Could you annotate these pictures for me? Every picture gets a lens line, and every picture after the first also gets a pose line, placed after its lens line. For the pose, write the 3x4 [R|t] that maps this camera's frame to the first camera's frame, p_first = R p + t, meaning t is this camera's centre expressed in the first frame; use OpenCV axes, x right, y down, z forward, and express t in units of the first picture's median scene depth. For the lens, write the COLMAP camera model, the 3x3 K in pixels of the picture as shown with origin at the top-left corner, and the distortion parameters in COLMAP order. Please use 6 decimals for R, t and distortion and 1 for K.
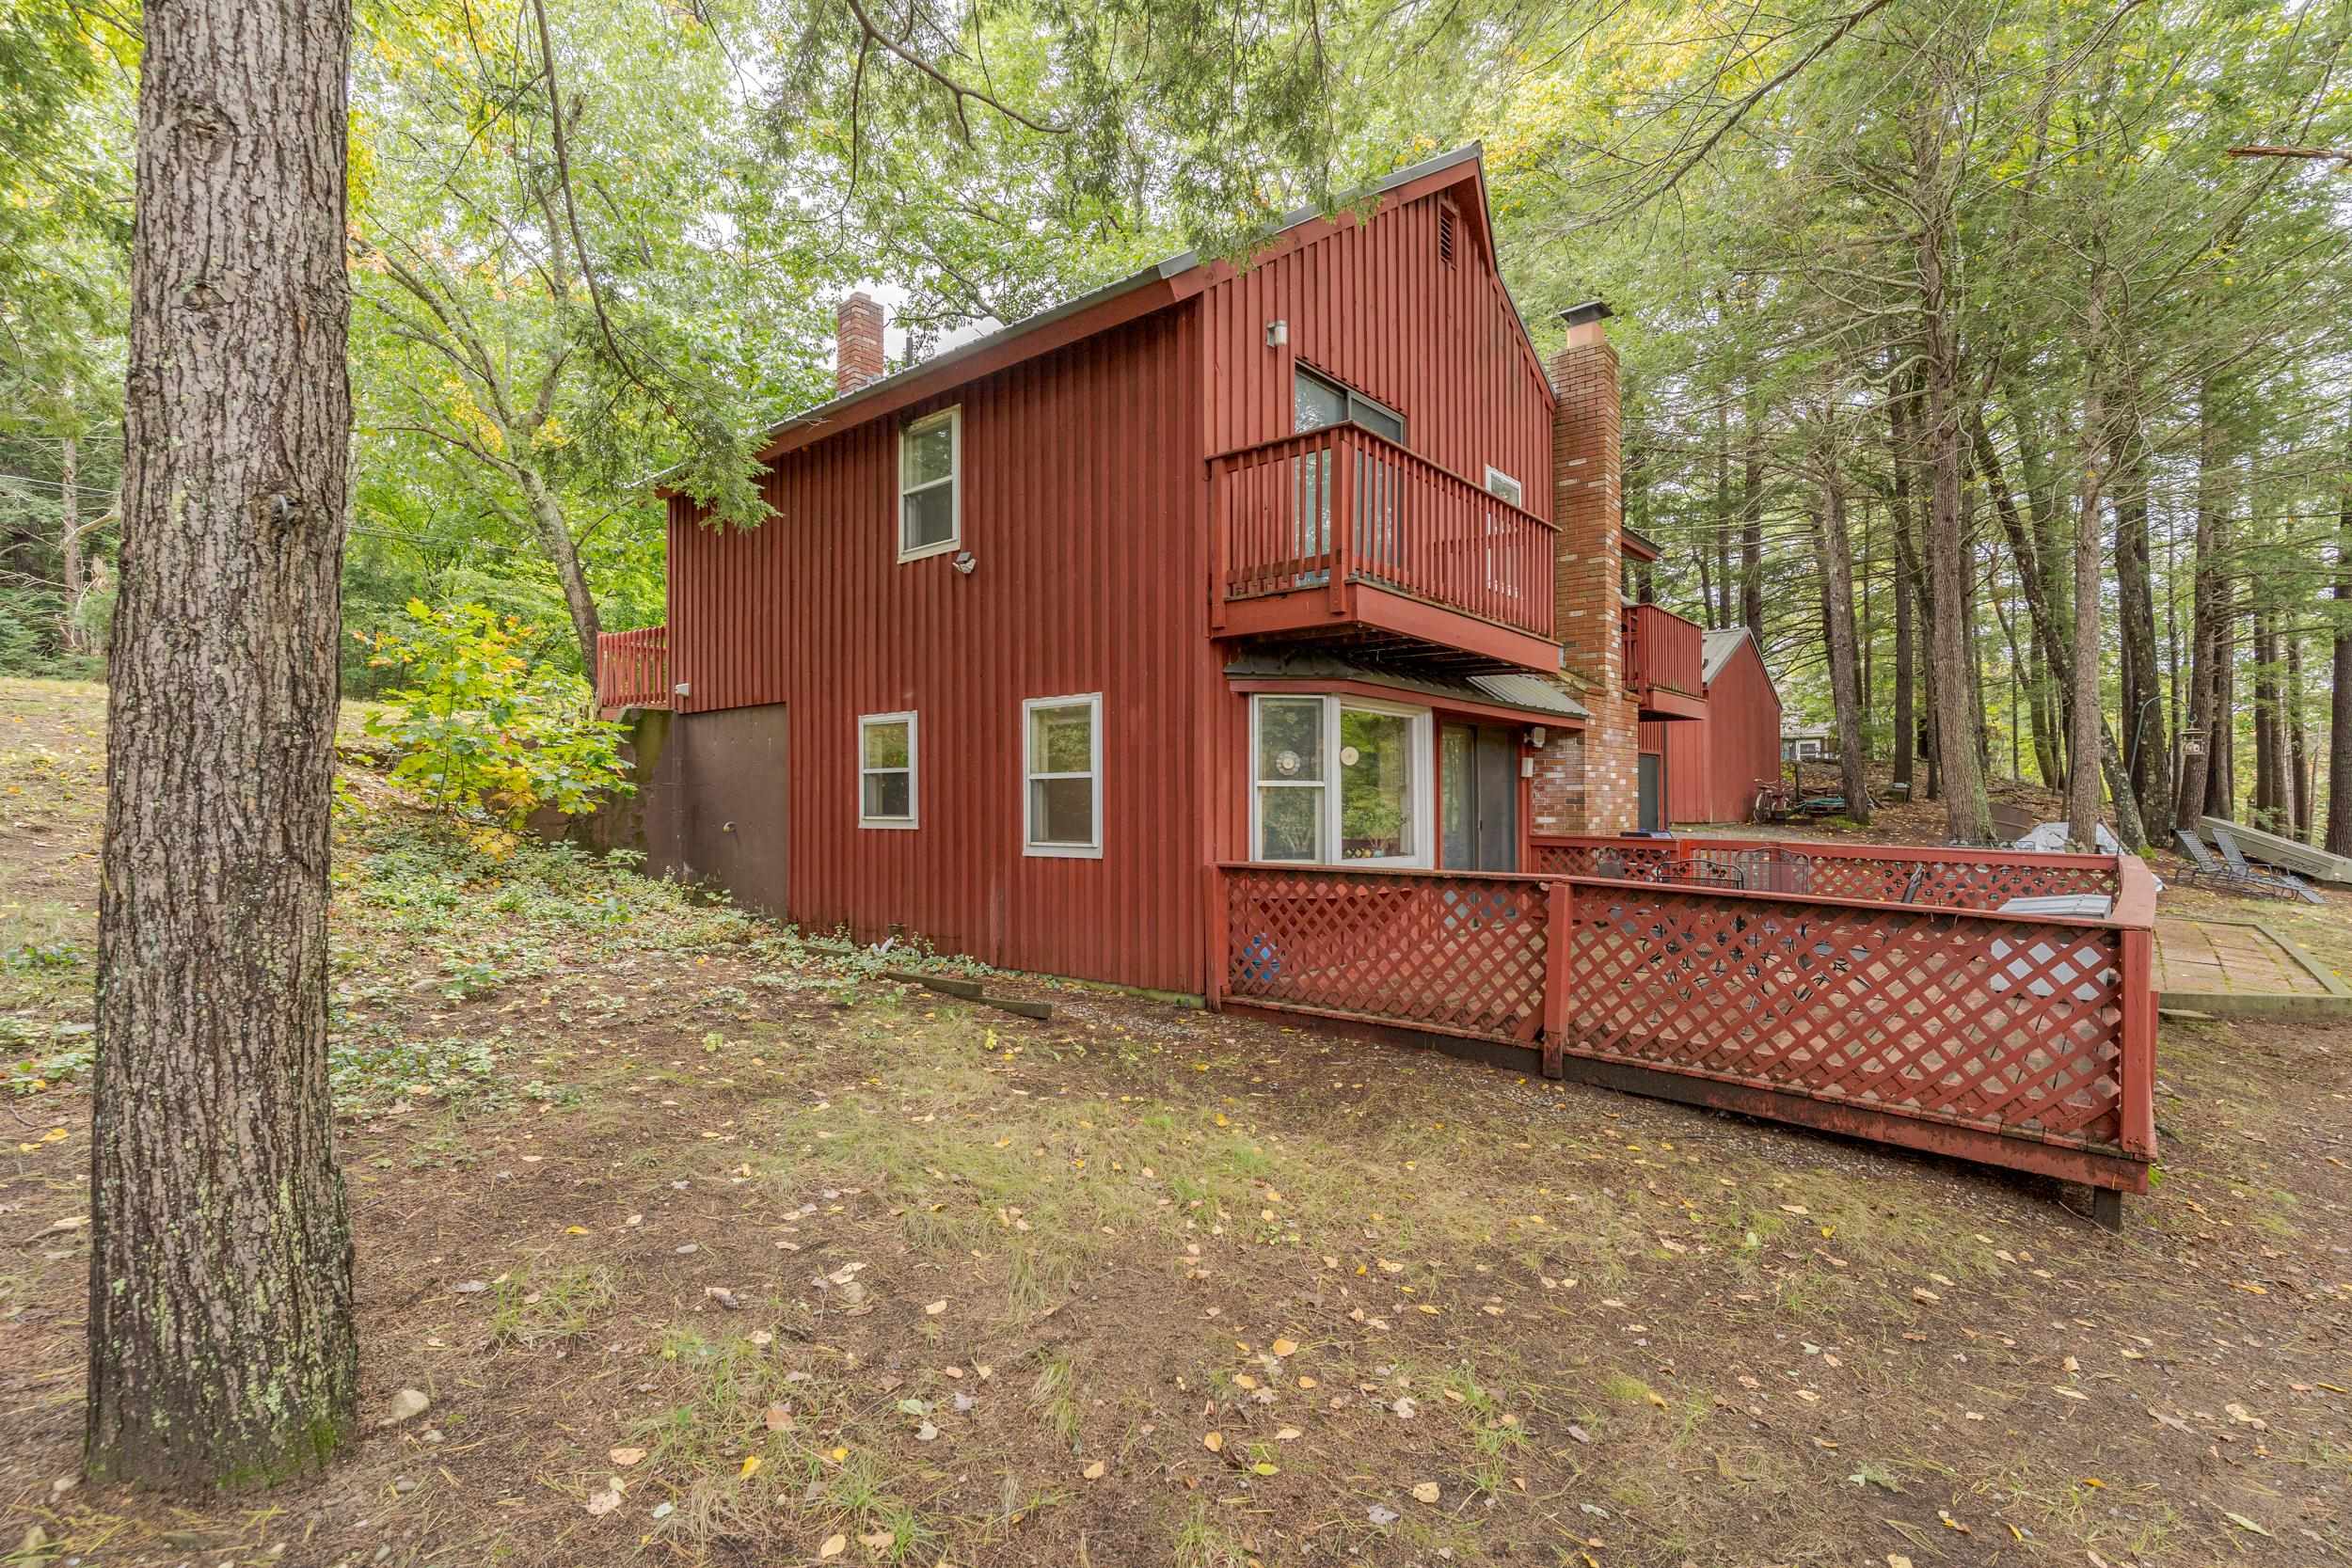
lens RADIAL K [[1103.2, 0, 1179.5], [0, 1103.2, 794.4], [0, 0, 1]] dist [-0.001635, 0.000685]
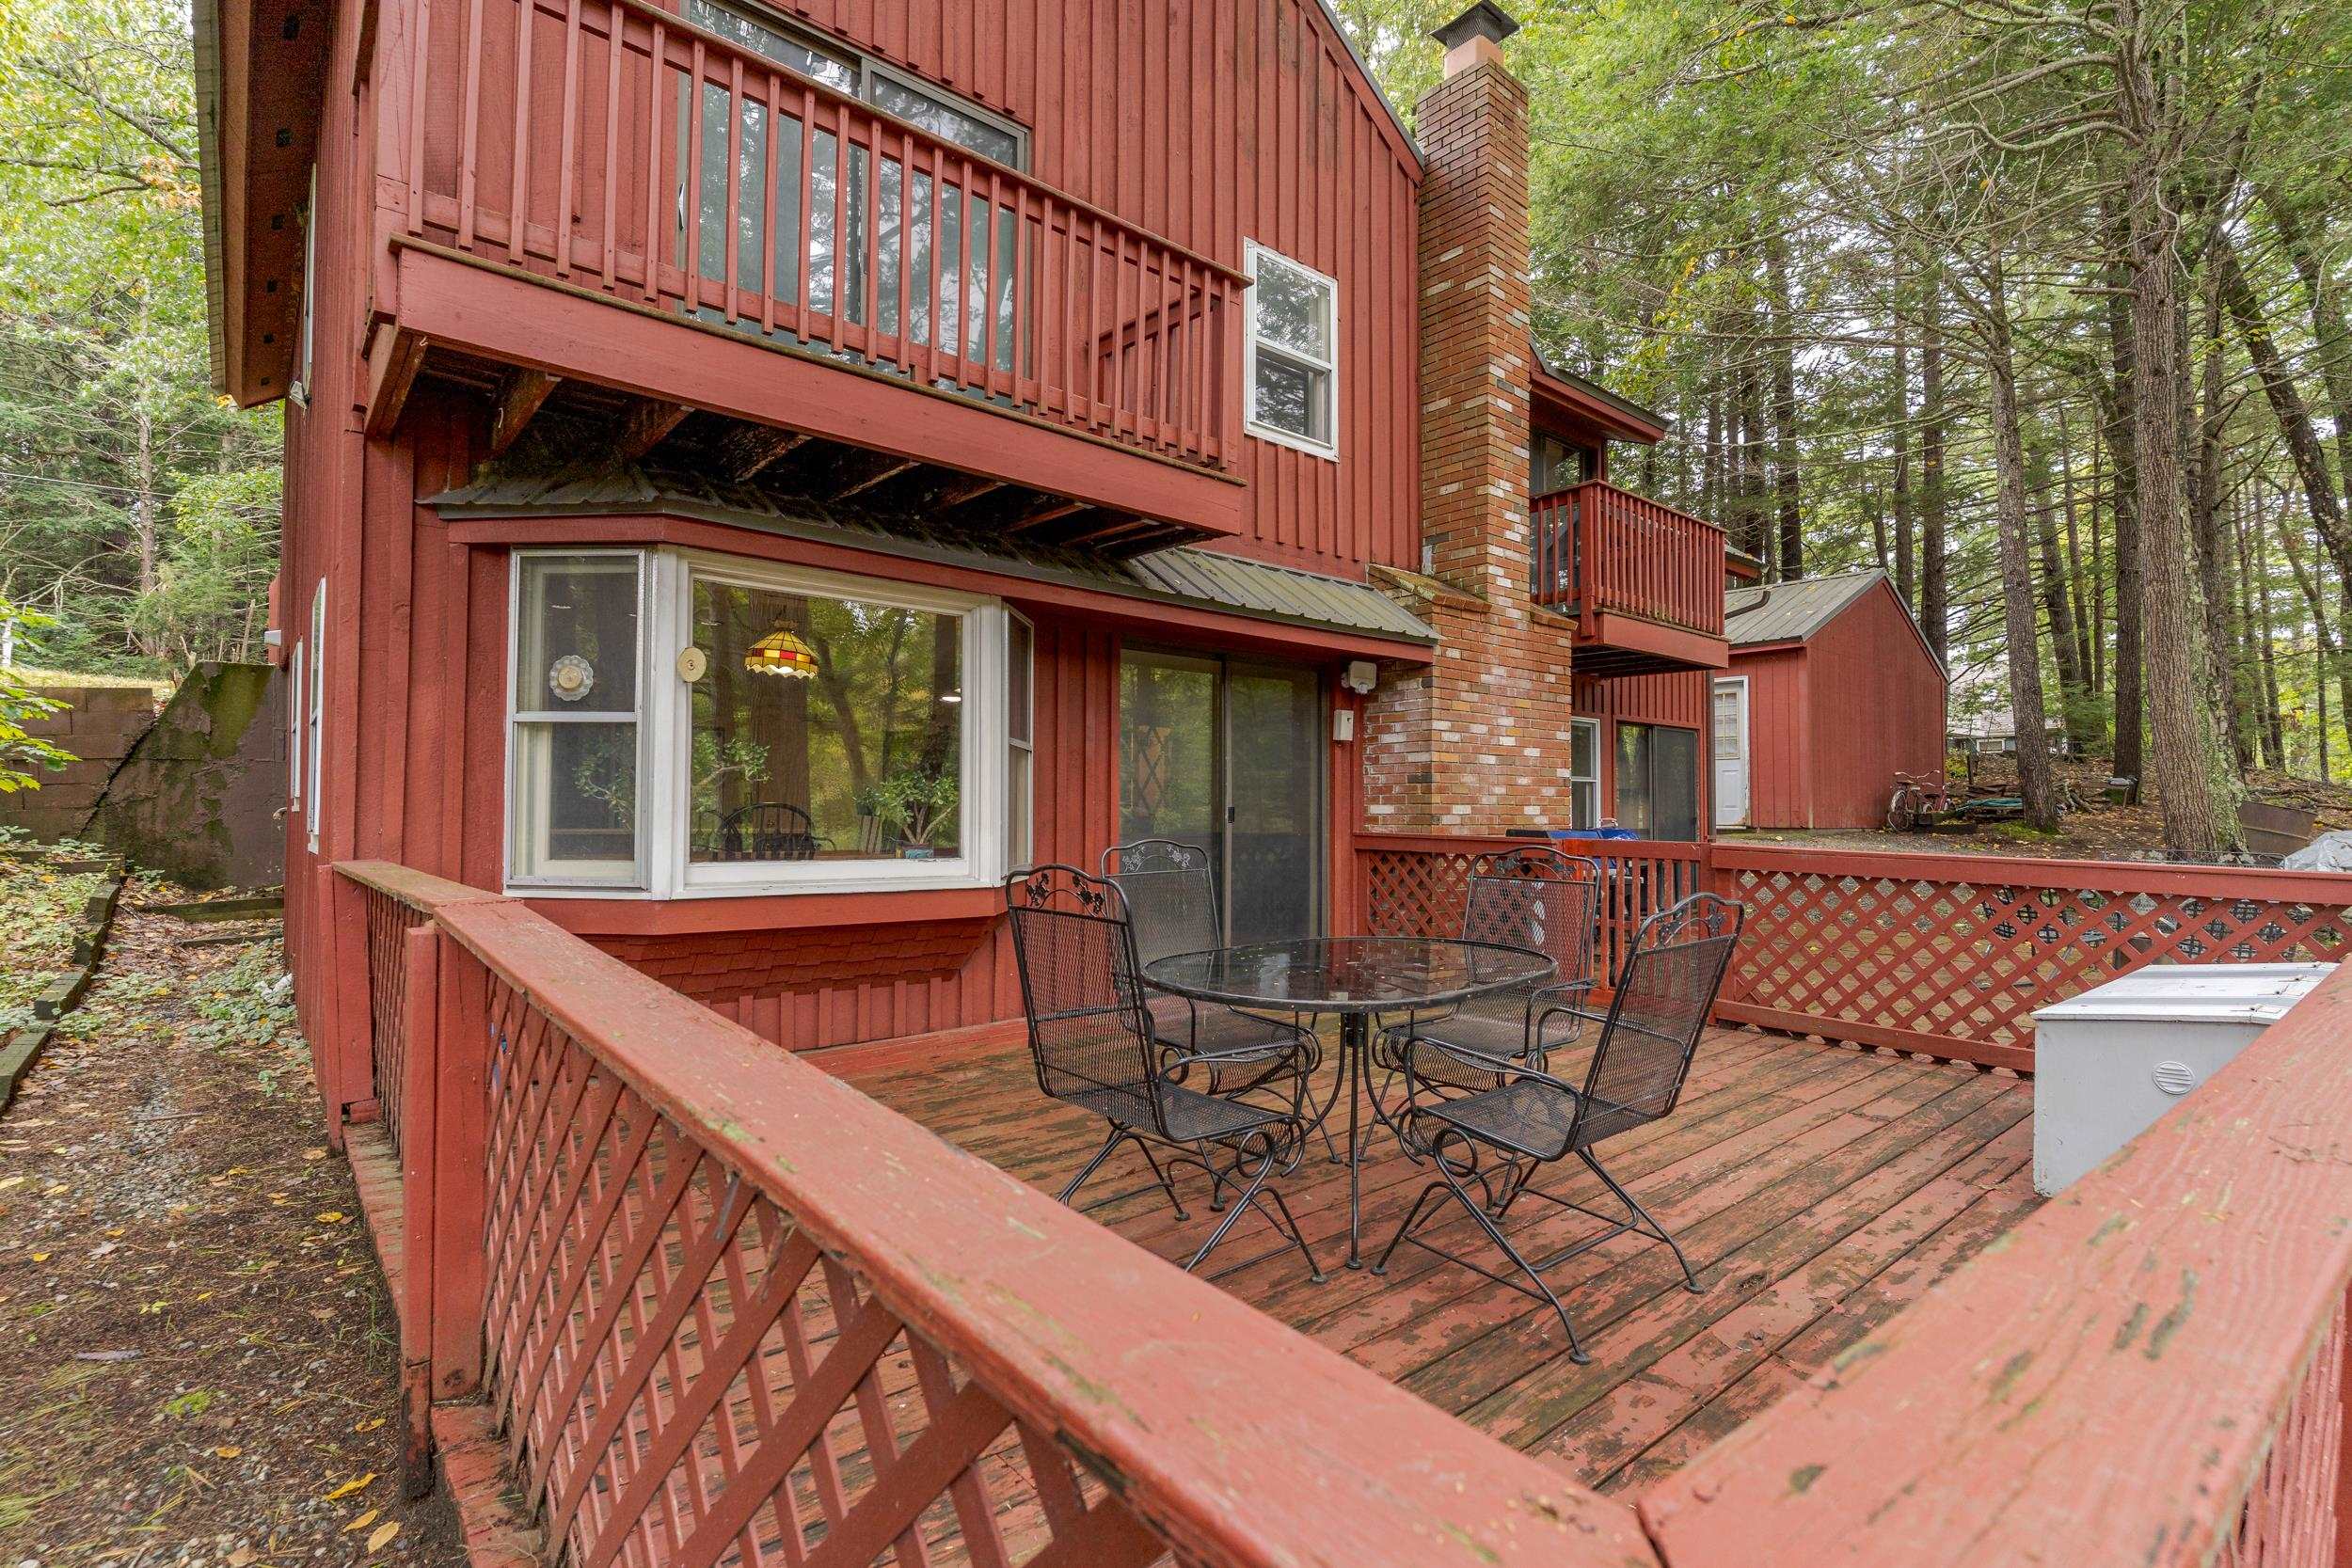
lens RADIAL K [[1103.2, 0, 1179.5], [0, 1103.2, 794.4], [0, 0, 1]] dist [-0.001635, 0.000685]
pose [[0.986629, 0.002411, -0.162965, 0.323340], [-0.004162, 0.999937, -0.010407, 0.021880], [0.162929, 0.010946, 0.986577, 0.358361]]
